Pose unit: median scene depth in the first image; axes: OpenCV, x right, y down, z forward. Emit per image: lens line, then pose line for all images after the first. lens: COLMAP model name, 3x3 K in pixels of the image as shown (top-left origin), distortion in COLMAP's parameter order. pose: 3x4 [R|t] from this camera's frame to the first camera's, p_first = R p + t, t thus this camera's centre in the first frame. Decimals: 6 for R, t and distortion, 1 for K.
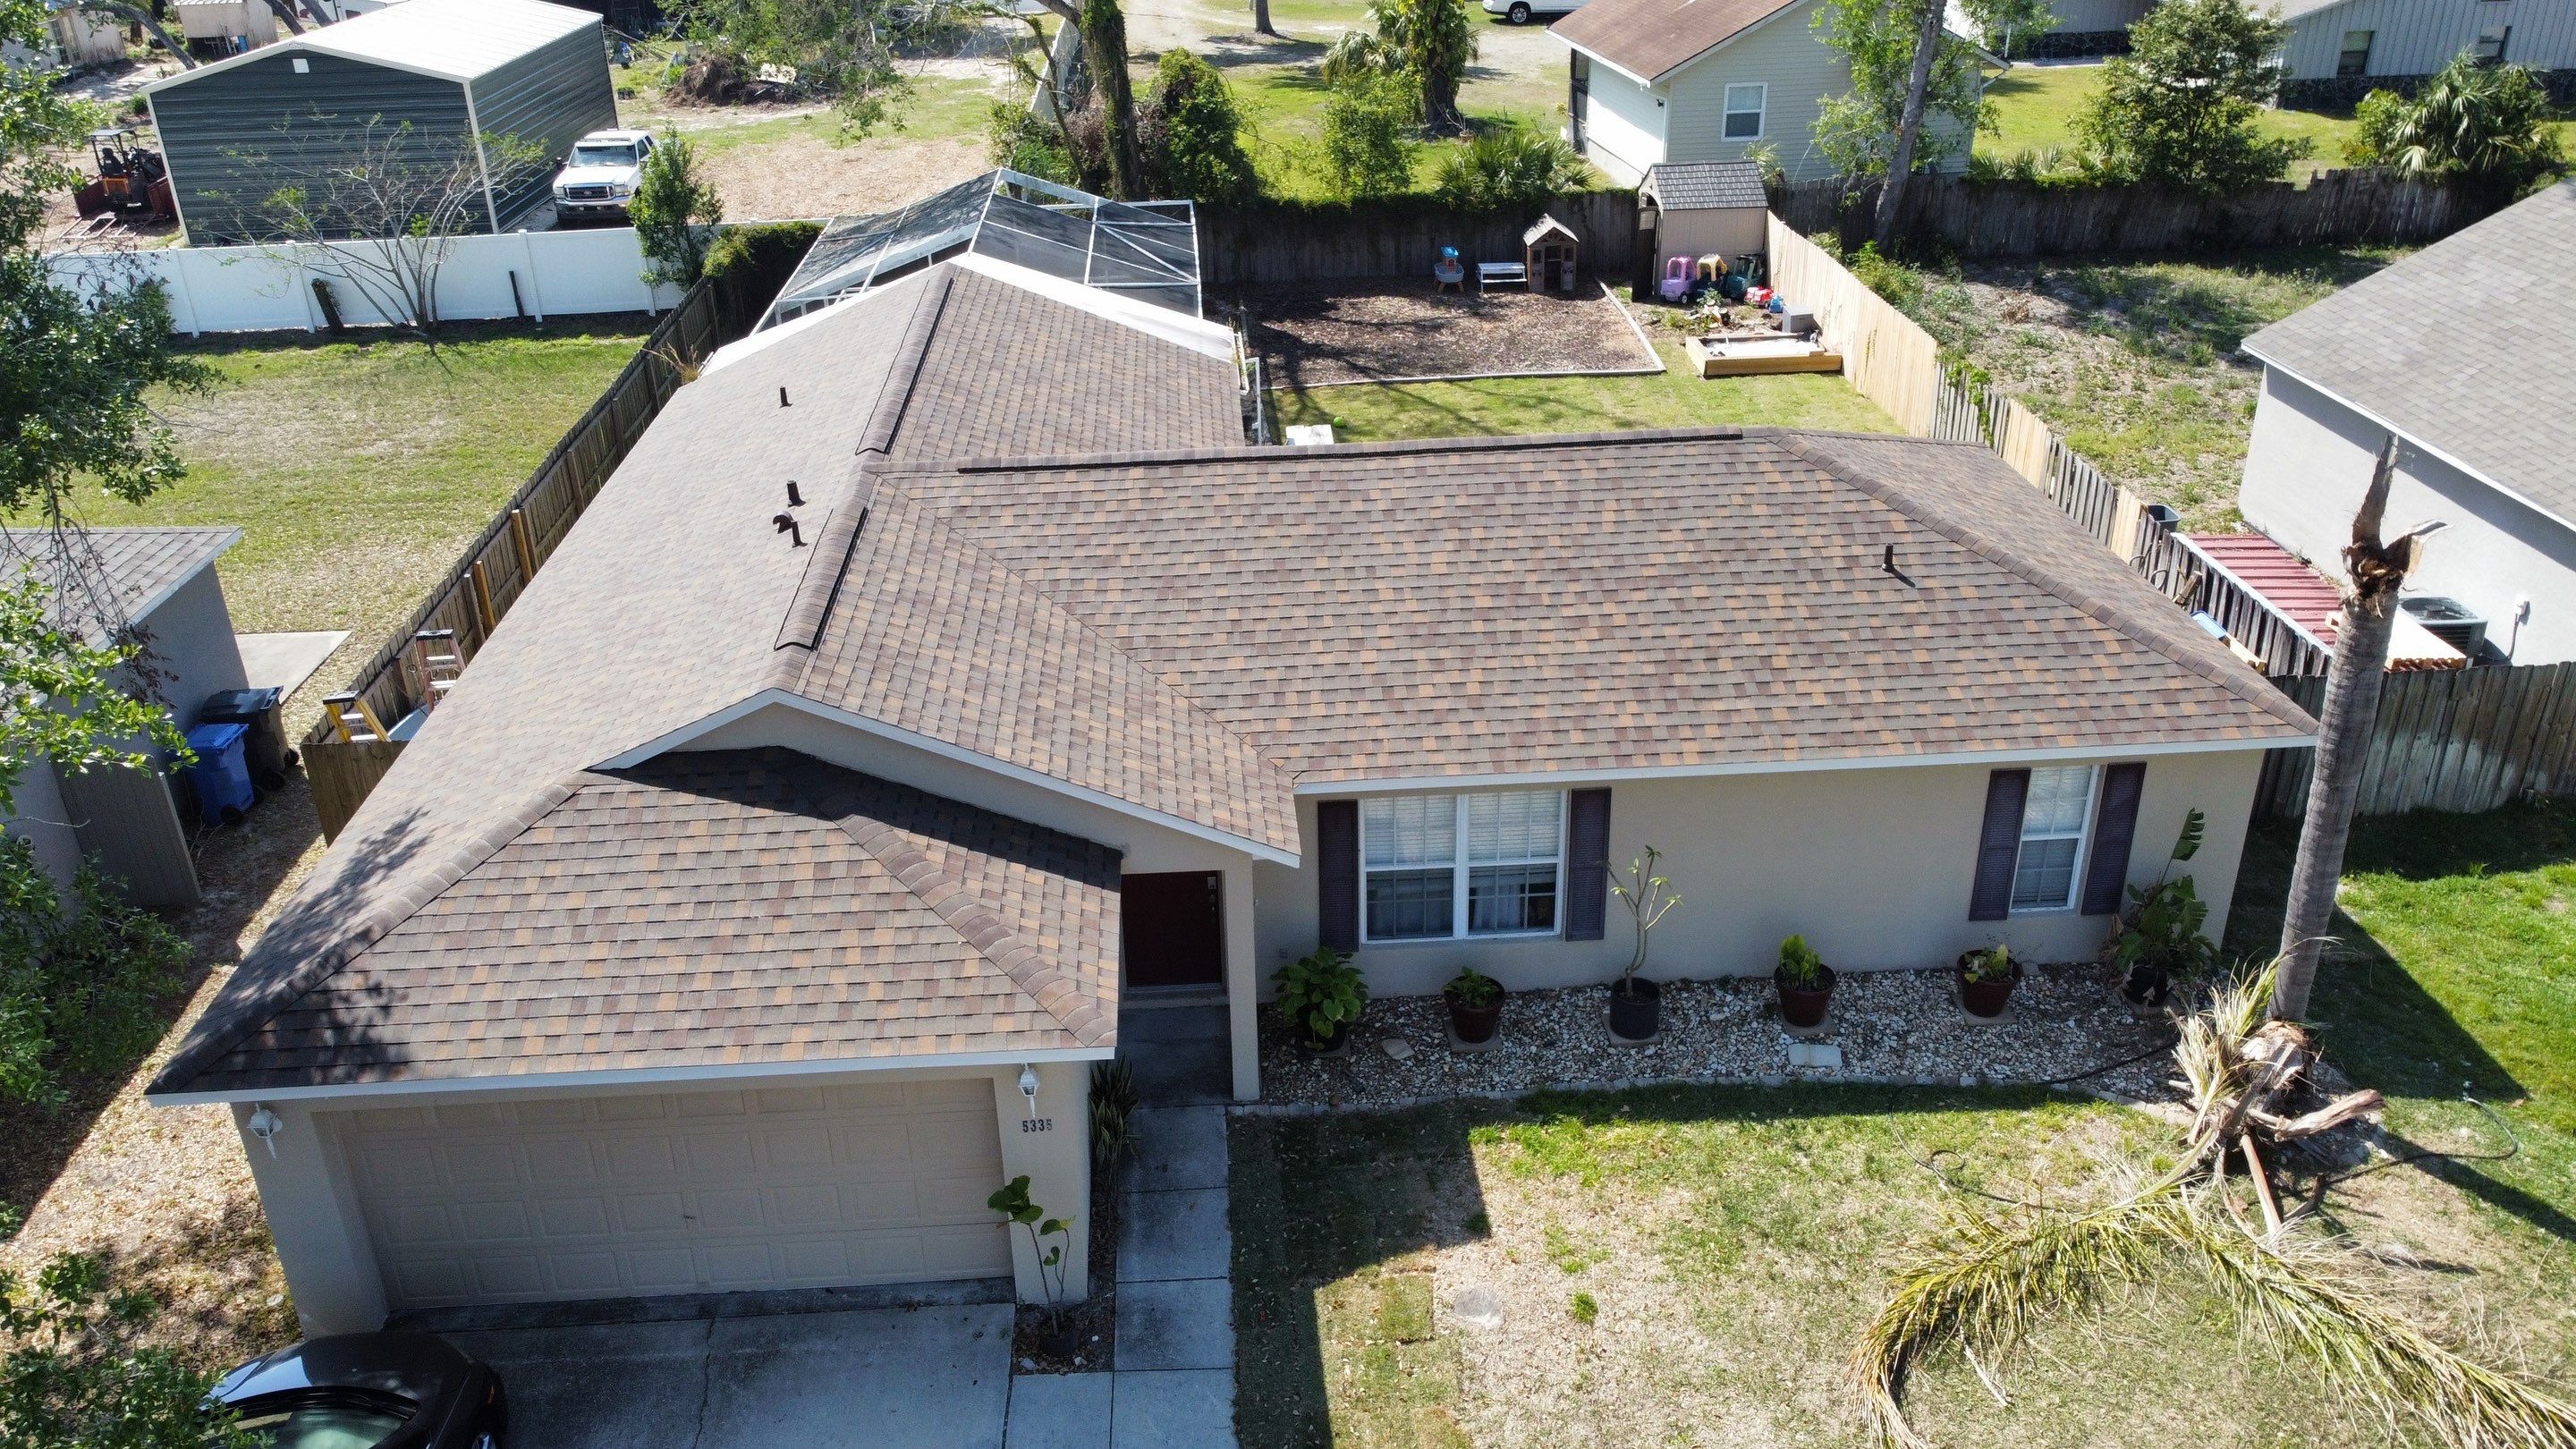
lens RADIAL K [[1957.5, 0, 1257.5], [0, 1957.5, 687.0], [0, 0, 1]] dist [0.016182, -0.020810]
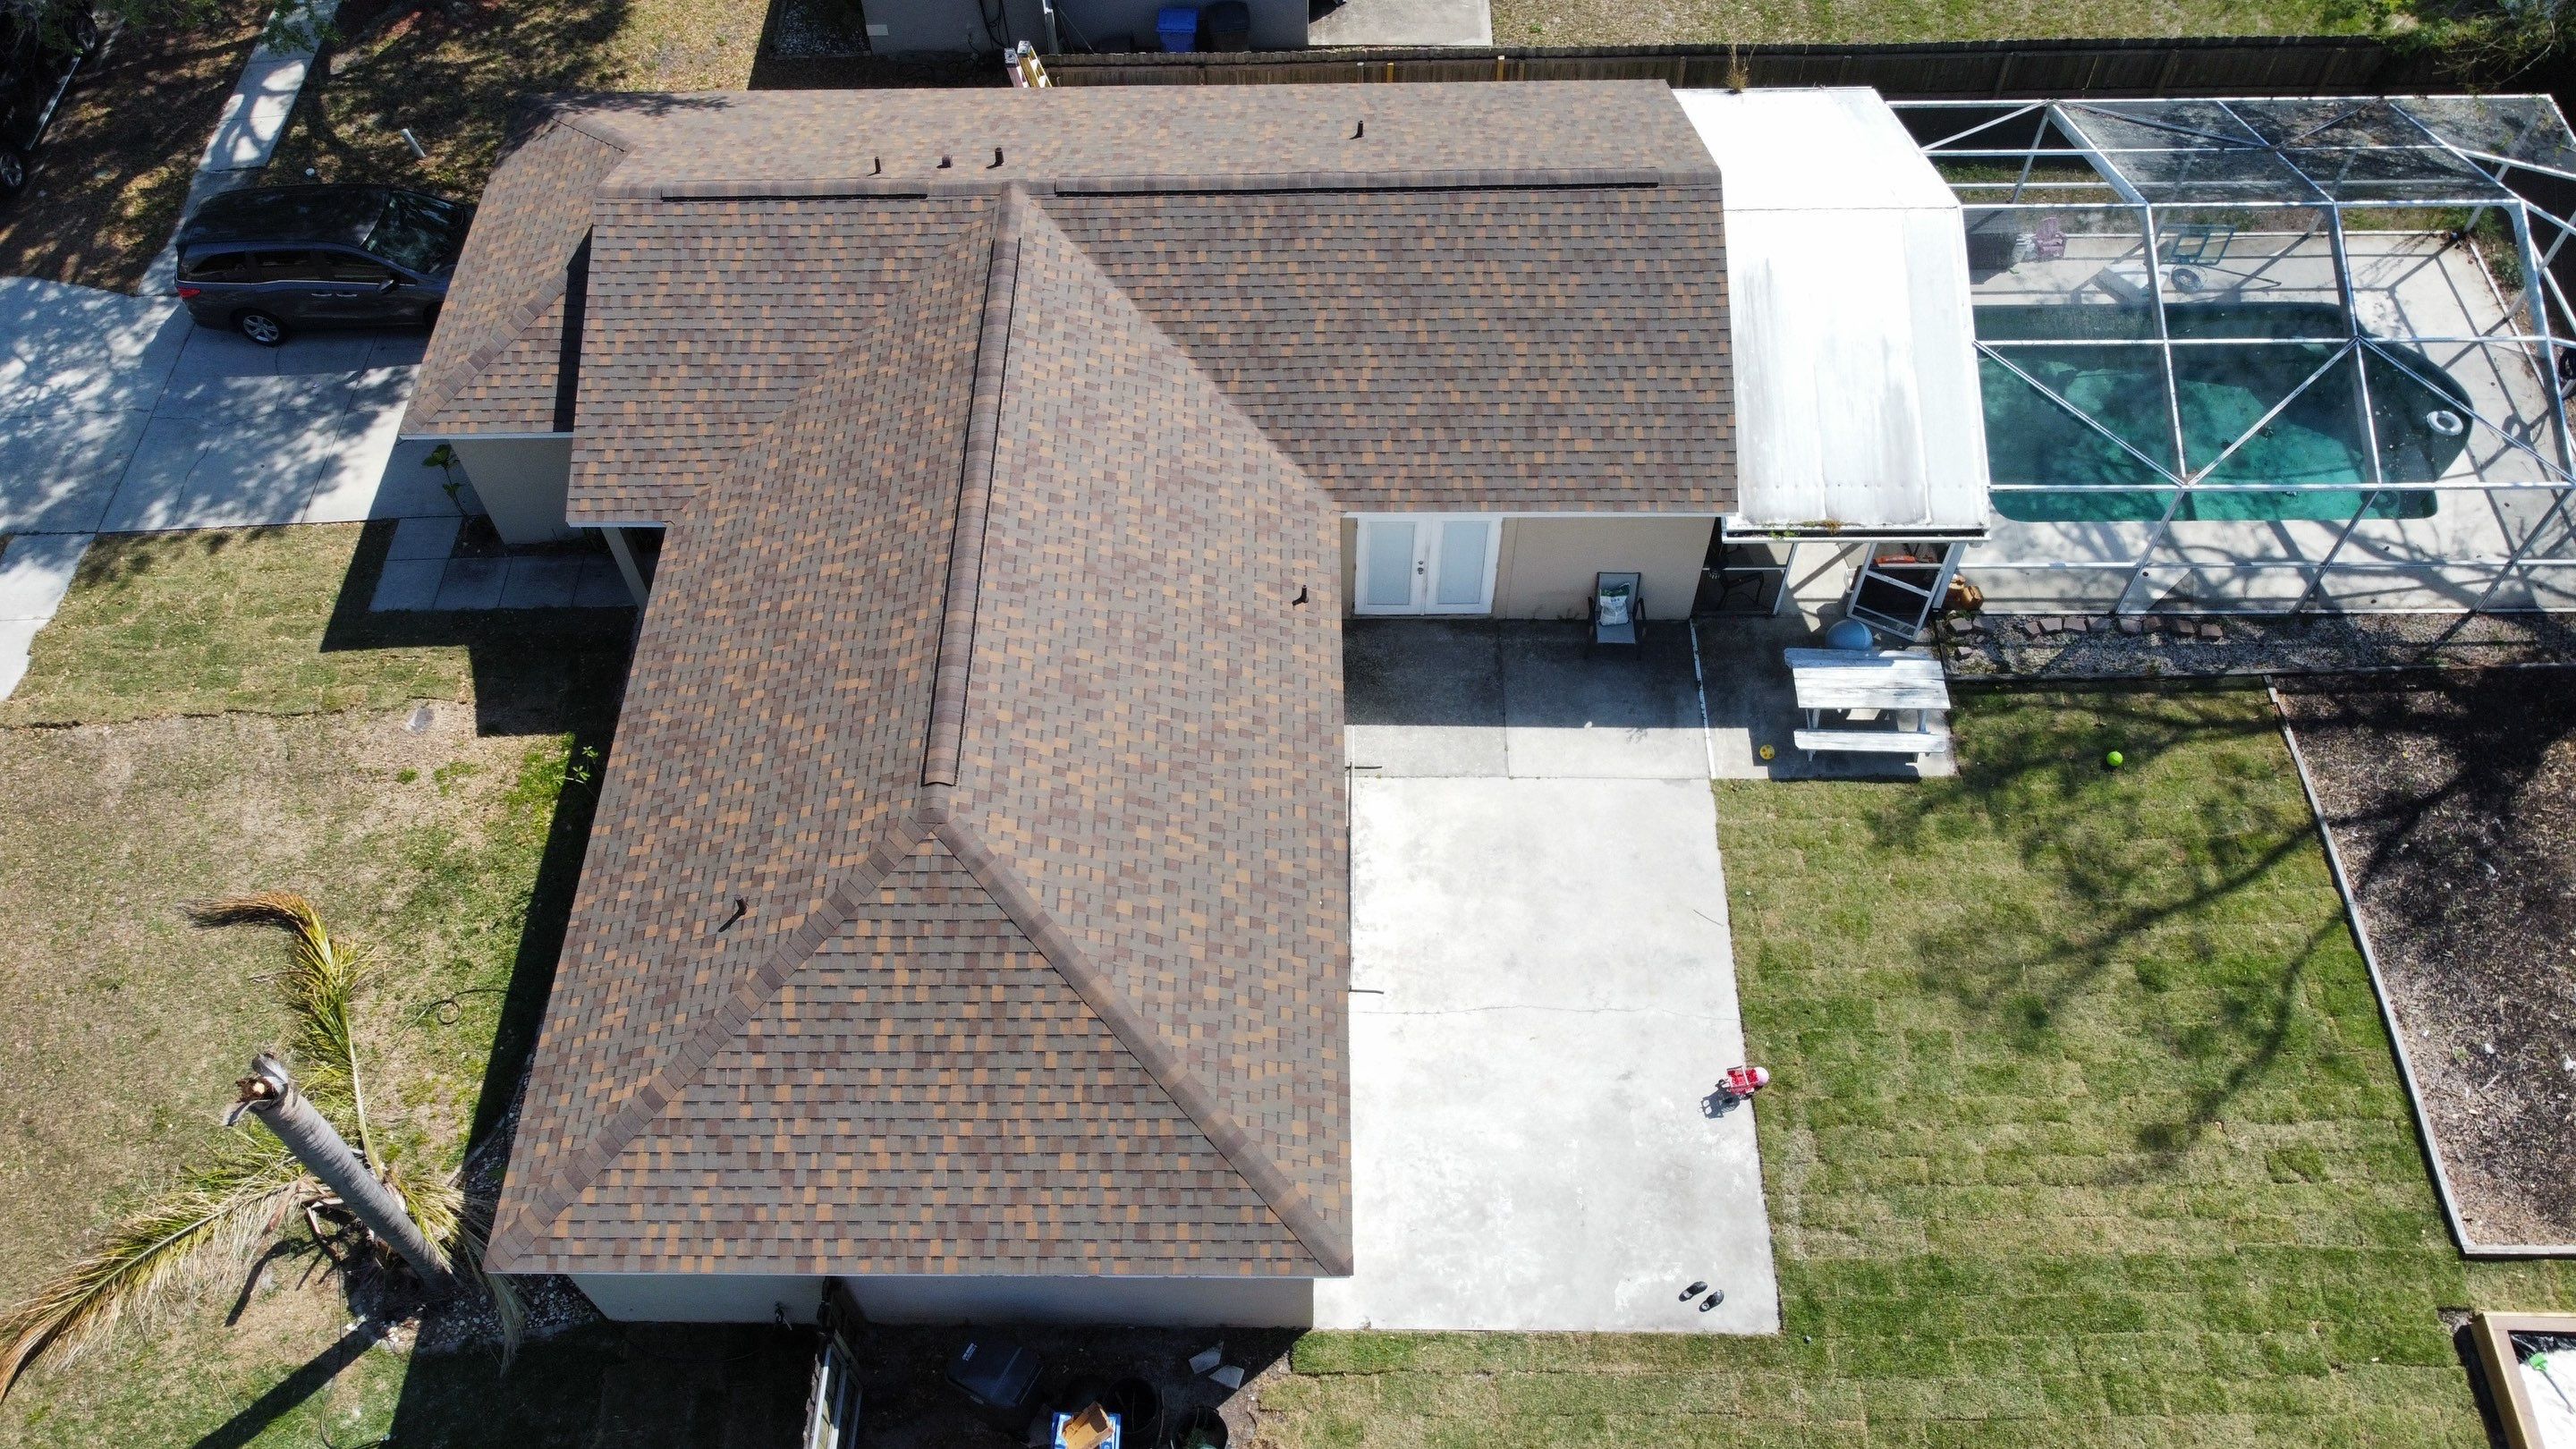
lens RADIAL K [[1957.5, 0, 1263.5], [0, 1957.5, 694.5], [0, 0, 1]] dist [0.016182, -0.020810]
pose [[-0.057460, 0.830729, -0.553703, 0.819831], [-0.411439, 0.485626, 0.771288, -1.076936], [0.909624, 0.272133, 0.313890, 0.930347]]
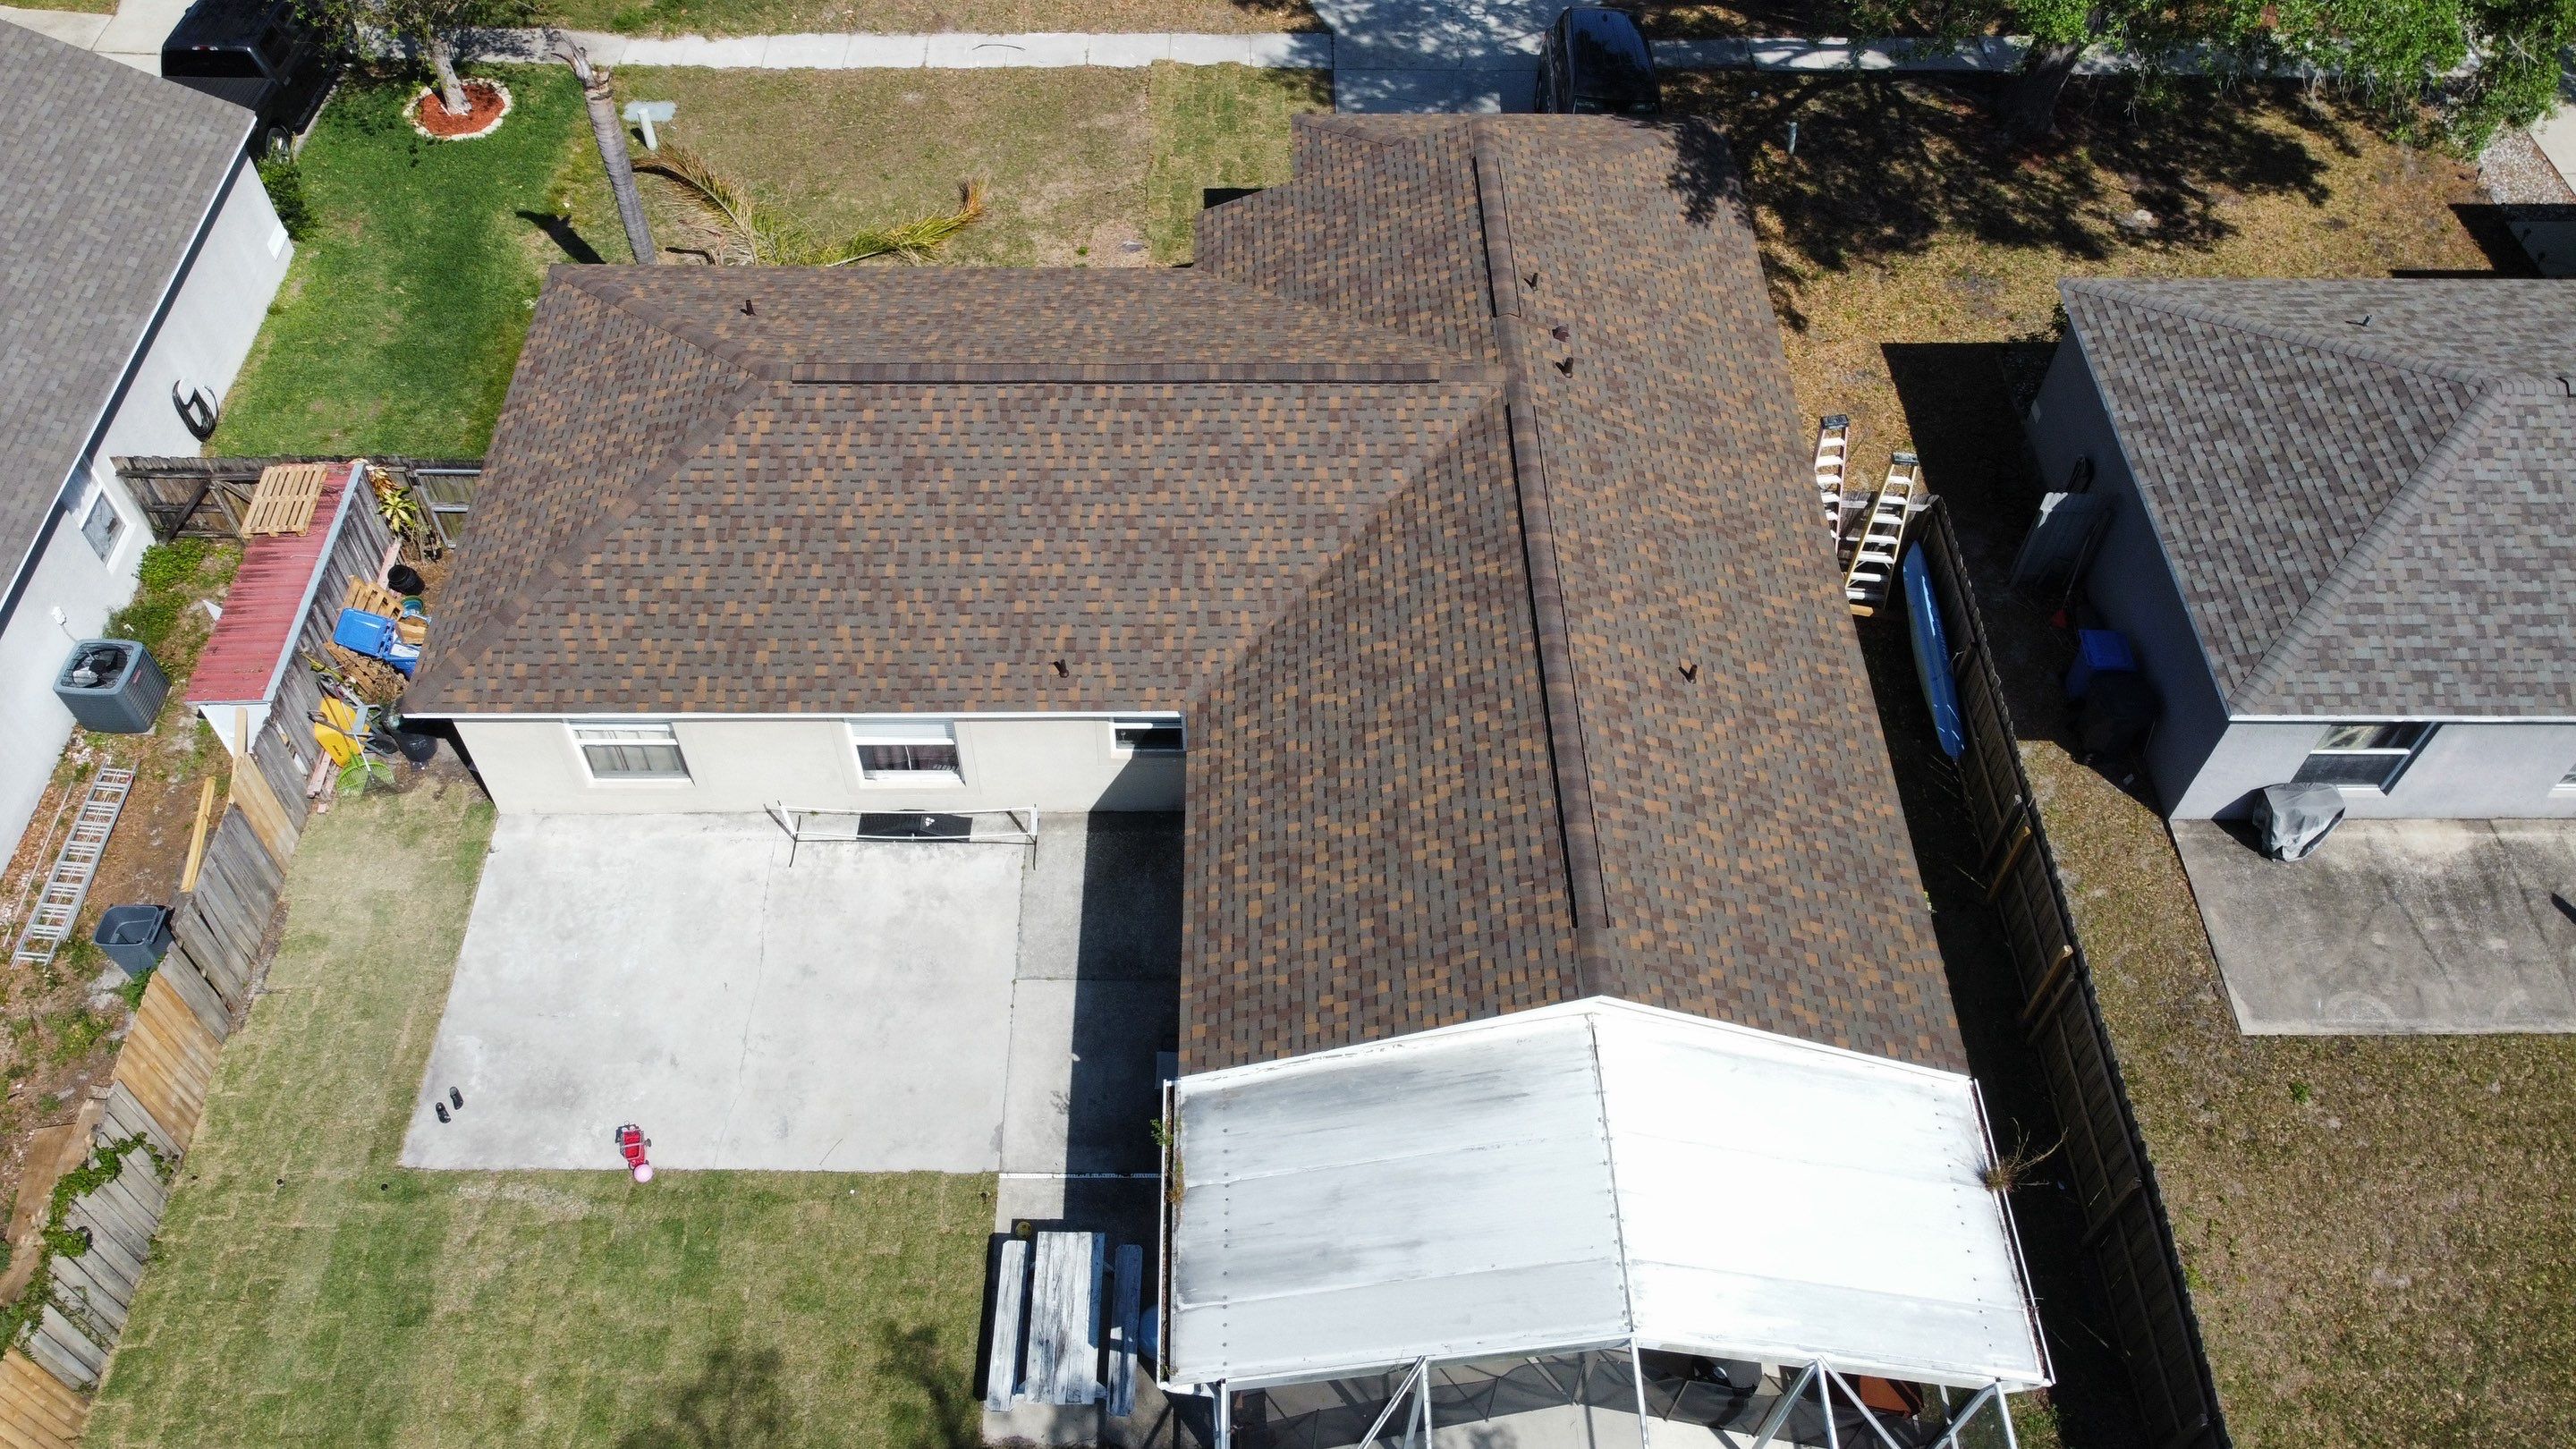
lens RADIAL K [[1957.5, 0, 1244.7], [0, 1957.5, 693.8], [0, 0, 1]] dist [0.016182, -0.020810]
pose [[-0.998740, -0.019826, 0.046103, -0.102573], [0.040520, 0.223446, 0.973874, -1.397973], [-0.029609, 0.974515, -0.222361, 1.626145]]
